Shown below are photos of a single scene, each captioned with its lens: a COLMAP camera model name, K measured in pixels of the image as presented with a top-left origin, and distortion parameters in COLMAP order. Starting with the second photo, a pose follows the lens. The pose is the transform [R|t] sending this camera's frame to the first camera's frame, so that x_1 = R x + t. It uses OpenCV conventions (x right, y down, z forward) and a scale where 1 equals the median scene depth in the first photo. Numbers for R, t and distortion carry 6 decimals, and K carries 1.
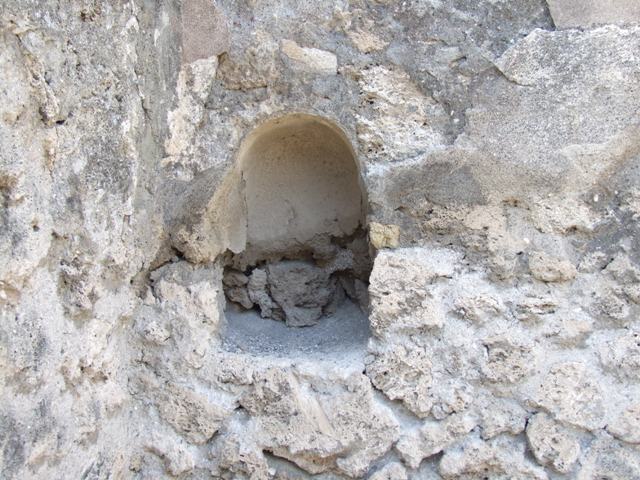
lens RADIAL K [[925.5, 0, 318.1], [0, 925.5, 240.4], [0, 0, 1]] dist [-0.011420, 0.000000]
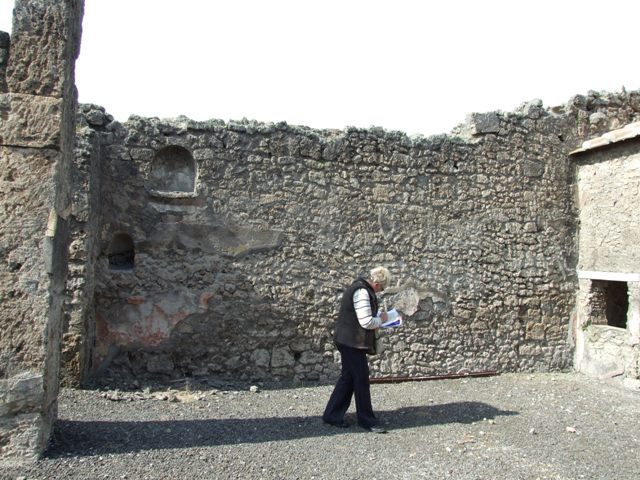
lens RADIAL K [[519.5, 0, 321.9], [0, 519.5, 235.8], [0, 0, 1]] dist [-0.060665, 0.053077]
pose [[0.815515, 0.030562, 0.577928, -0.984356], [-0.018452, 0.999470, -0.026817, -0.043668], [-0.578442, 0.011206, 0.815647, -2.784113]]
